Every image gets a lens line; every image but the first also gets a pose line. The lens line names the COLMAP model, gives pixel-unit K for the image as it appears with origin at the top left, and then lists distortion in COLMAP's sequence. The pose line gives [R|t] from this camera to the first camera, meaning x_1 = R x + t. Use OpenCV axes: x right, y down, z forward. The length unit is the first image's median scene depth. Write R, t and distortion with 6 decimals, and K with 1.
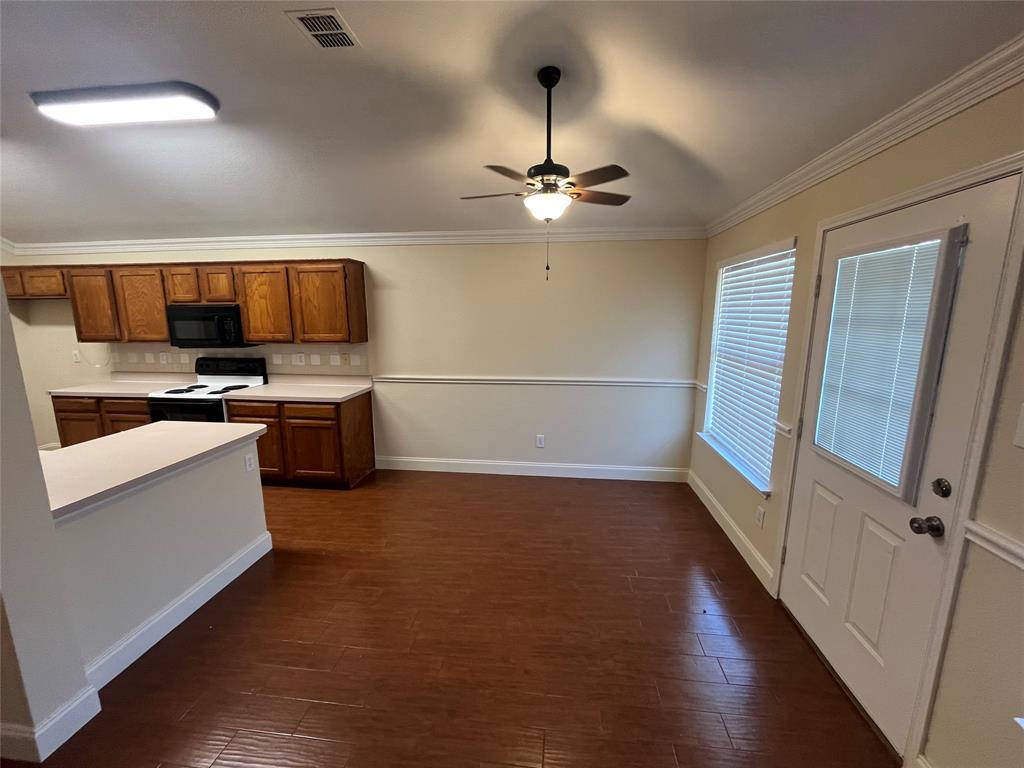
lens RADIAL K [[418.5, 0, 509.6], [0, 418.5, 385.6], [0, 0, 1]] dist [-0.002597, 0.000248]
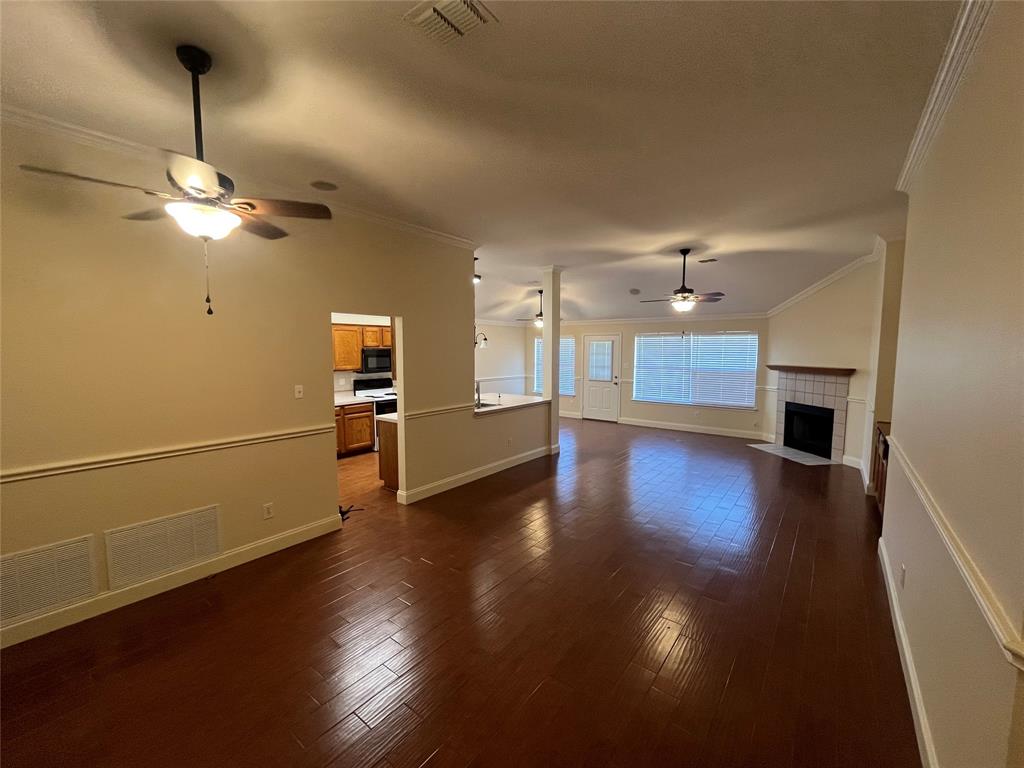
lens RADIAL K [[418.5, 0, 512.4], [0, 418.5, 385.5], [0, 0, 1]] dist [-0.002597, 0.000248]
pose [[0.517282, -0.073035, 0.852693, -2.032272], [0.144996, 0.989427, -0.003214, 0.053607], [-0.843442, 0.125300, 0.522403, -0.406429]]
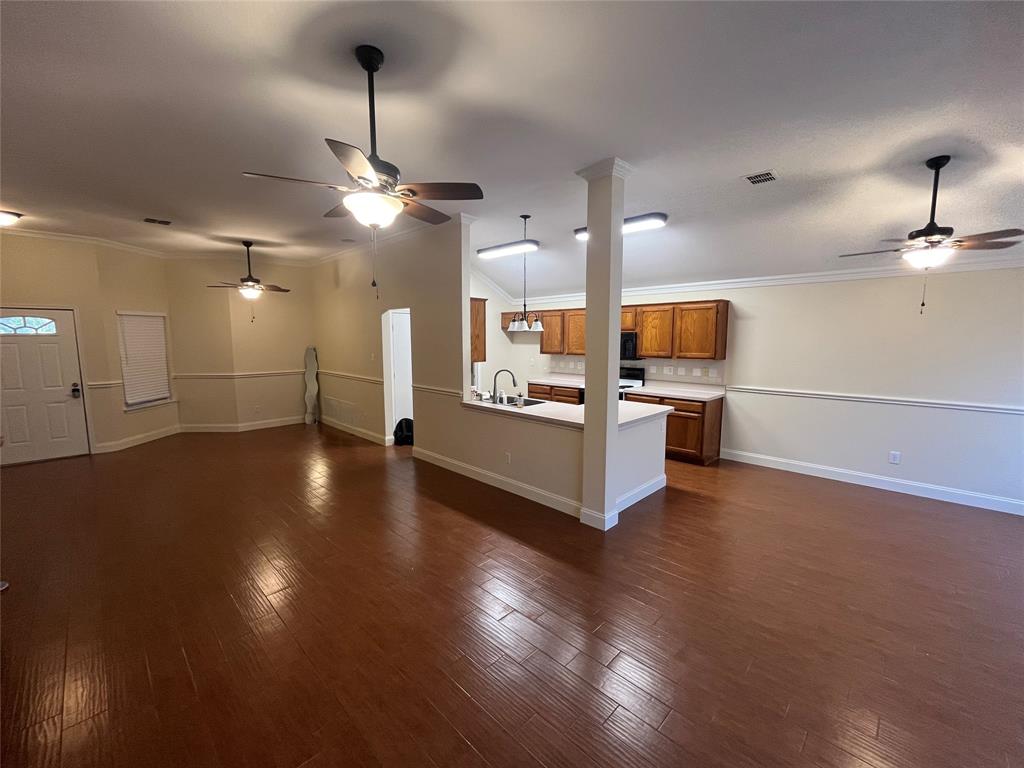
lens RADIAL K [[418.5, 0, 509.3], [0, 418.5, 385.3], [0, 0, 1]] dist [-0.002597, 0.000248]
pose [[0.790996, 0.072668, -0.607490, -0.075070], [-0.106022, 0.994180, -0.019123, 0.078018], [0.602565, 0.079534, 0.794097, -0.484692]]
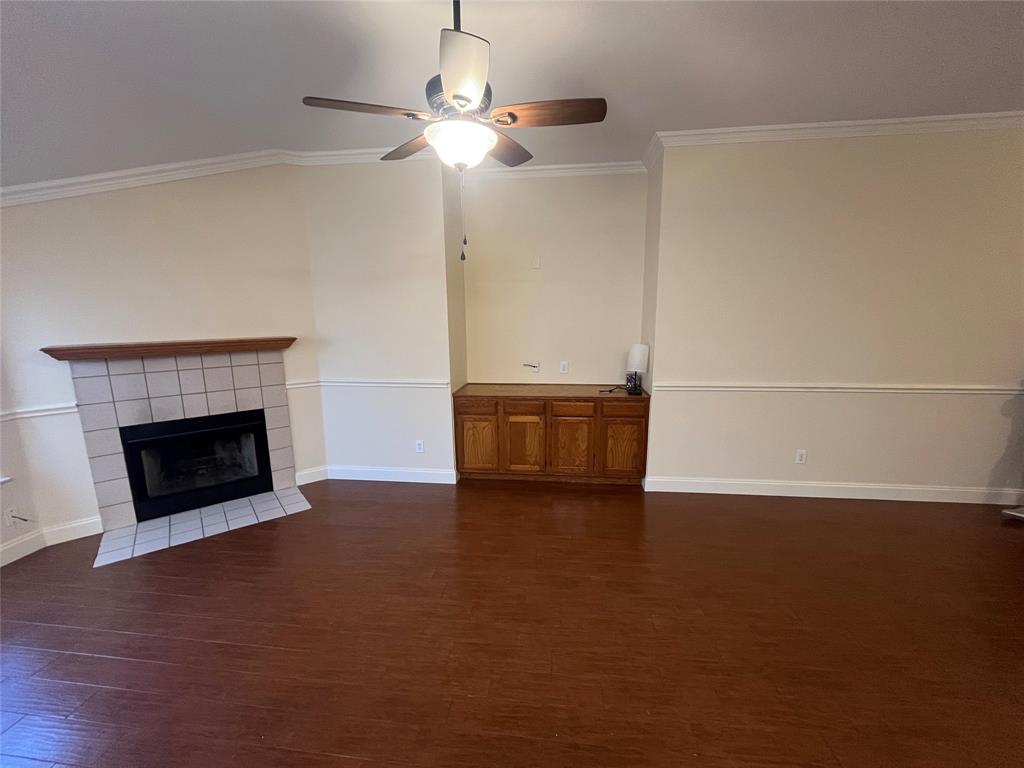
lens RADIAL K [[418.5, 0, 511.0], [0, 418.5, 385.7], [0, 0, 1]] dist [-0.002597, 0.000248]
pose [[-0.999914, 0.012289, 0.004610, -0.590281], [0.013125, 0.939748, 0.341617, -0.049837], [-0.000134, 0.341648, -0.939828, 0.283232]]
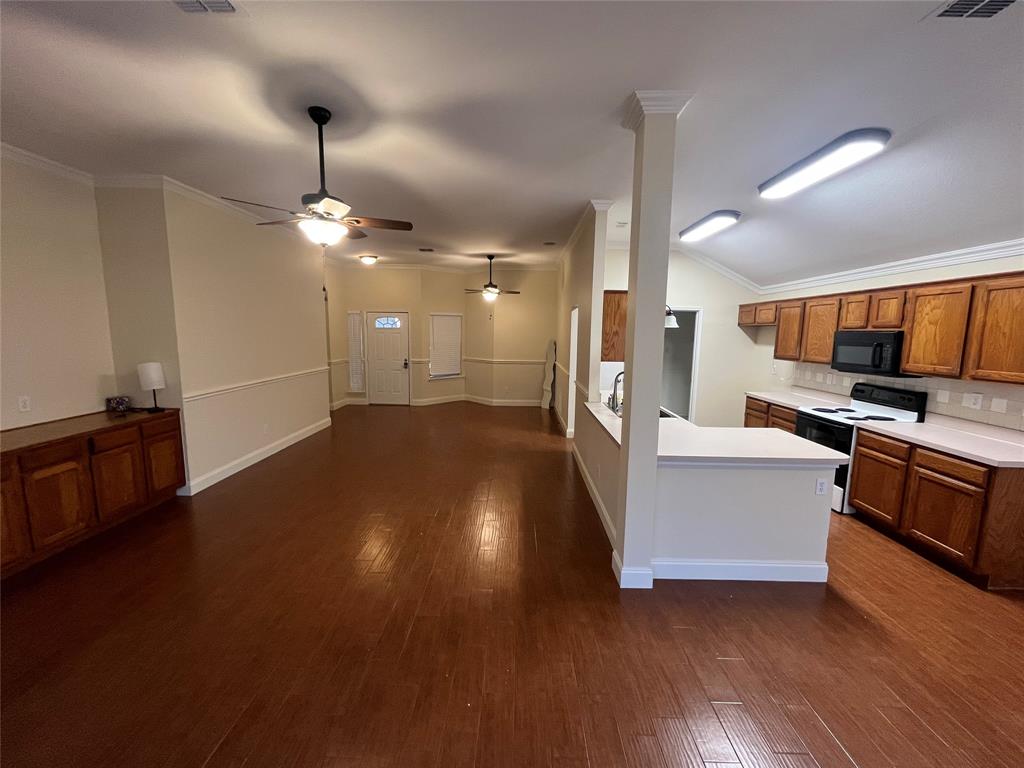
lens RADIAL K [[418.5, 0, 512.0], [0, 418.5, 385.5], [0, 0, 1]] dist [-0.002597, 0.000248]
pose [[0.101320, 0.134014, -0.985786, 0.186717], [-0.183957, 0.976322, 0.113820, -0.023700], [0.977698, 0.169810, 0.123574, 0.067287]]
